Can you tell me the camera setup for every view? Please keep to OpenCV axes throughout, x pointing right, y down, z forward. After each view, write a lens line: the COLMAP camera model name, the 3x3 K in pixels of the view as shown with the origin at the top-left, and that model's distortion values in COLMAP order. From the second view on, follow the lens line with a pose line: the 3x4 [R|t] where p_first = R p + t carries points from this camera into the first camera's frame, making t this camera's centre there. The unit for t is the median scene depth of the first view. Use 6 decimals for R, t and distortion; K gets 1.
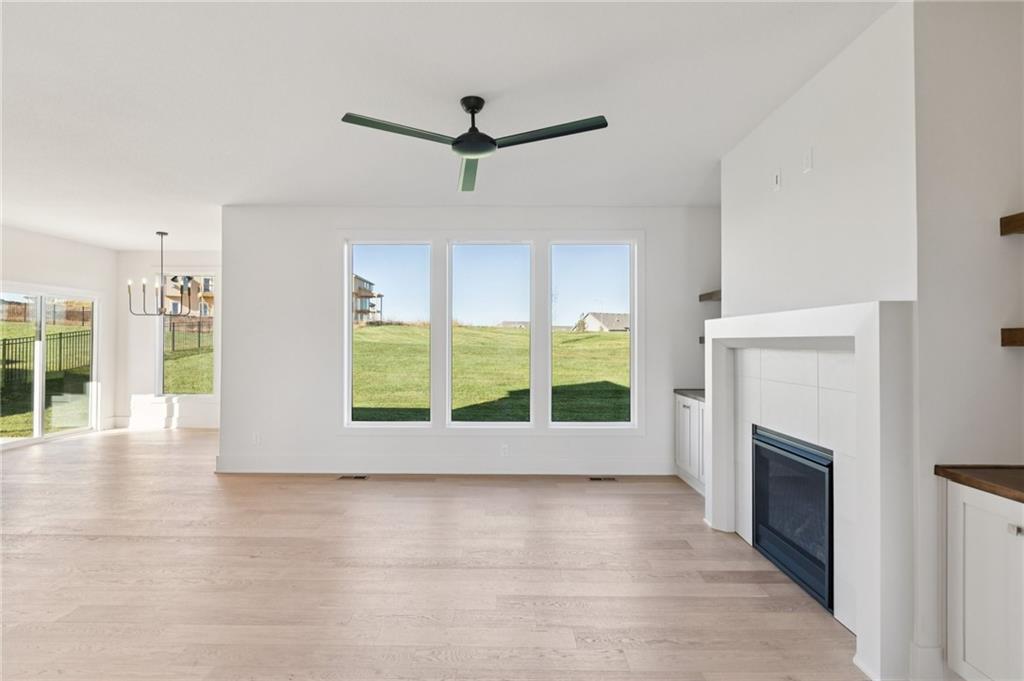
lens RADIAL K [[513.9, 0, 508.6], [0, 513.9, 339.6], [0, 0, 1]] dist [0.004603, 0.000780]
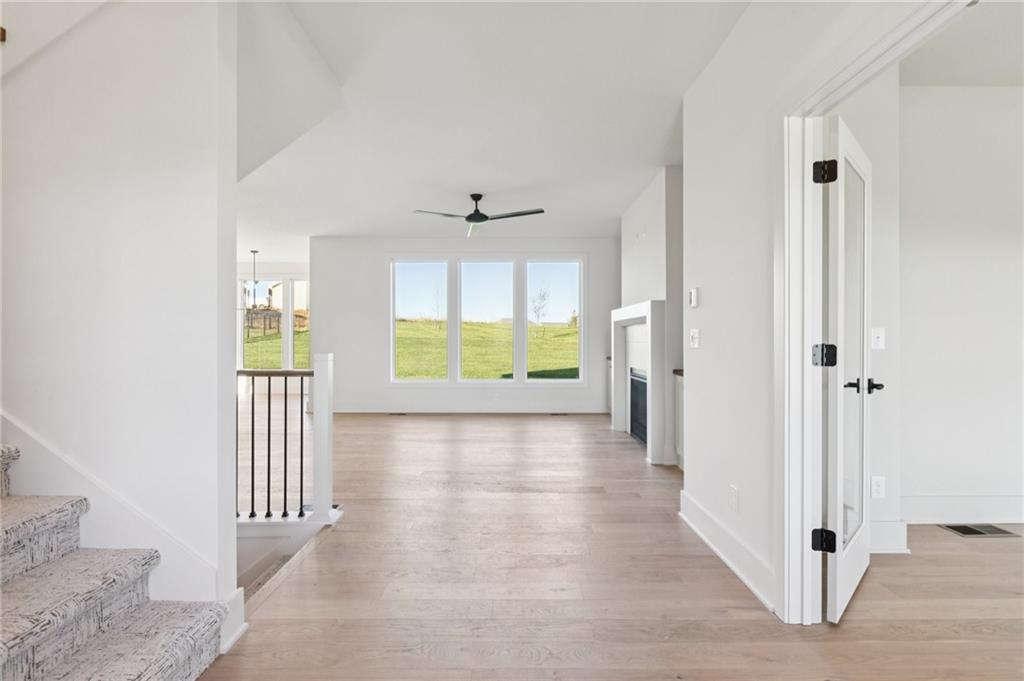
lens RADIAL K [[498.3, 0, 509.3], [0, 498.3, 338.8], [0, 0, 1]] dist [0.002534, -0.000231]
pose [[0.999988, -0.001127, 0.004730, 0.015851], [0.001101, 0.999984, 0.005472, 0.021897], [-0.004736, -0.005466, 0.999974, -0.314602]]
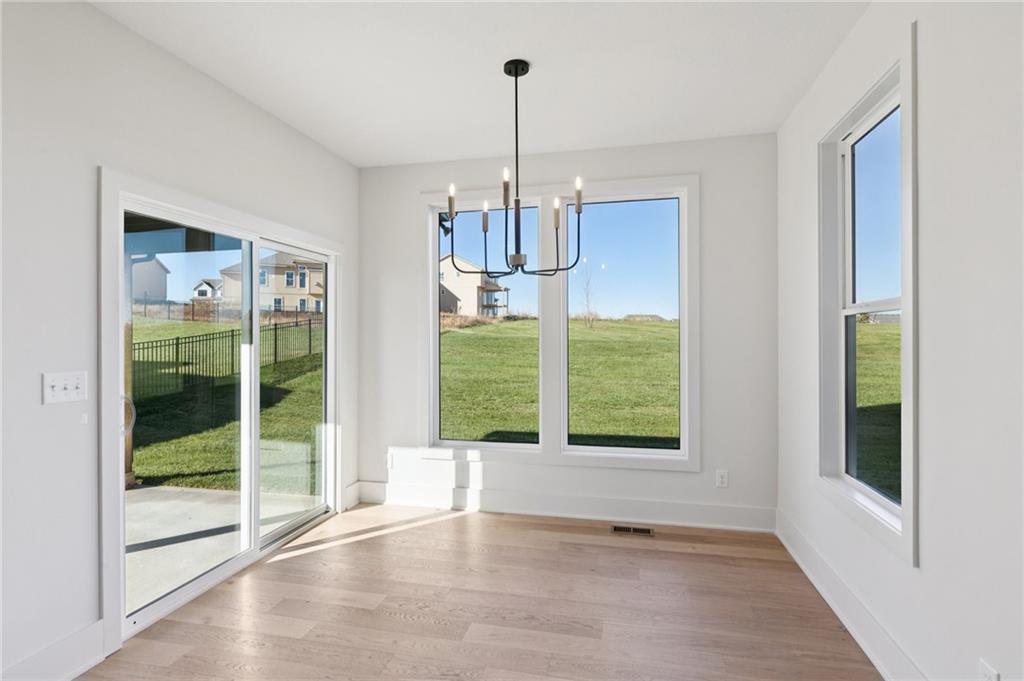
lens RADIAL K [[513.9, 0, 507.8], [0, 513.9, 338.4], [0, 0, 1]] dist [0.004603, 0.000780]
pose [[0.980084, -0.008275, -0.198409, -0.511747], [0.009707, 0.999933, 0.006246, 0.000422], [0.198344, -0.008048, 0.980099, 0.516478]]
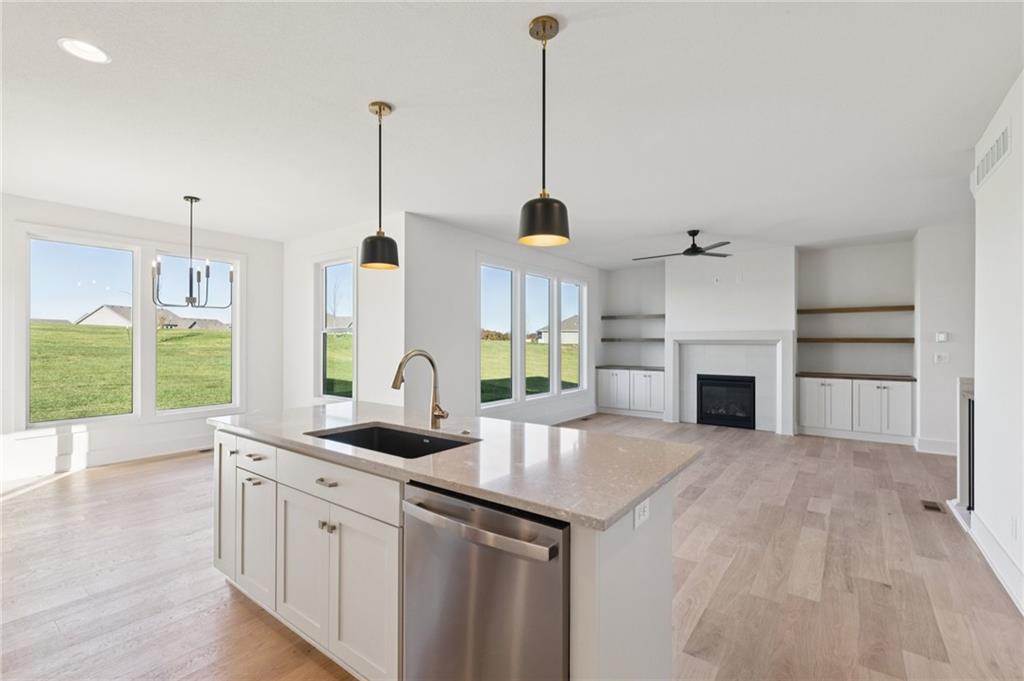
lens RADIAL K [[464.9, 0, 503.4], [0, 464.9, 338.6], [0, 0, 1]] dist [0.012948, -0.000786]
pose [[0.582894, 0.002163, 0.812545, -0.819113], [-0.004438, 0.999990, 0.000522, -0.002525], [-0.812536, -0.003911, 0.582898, 0.193220]]
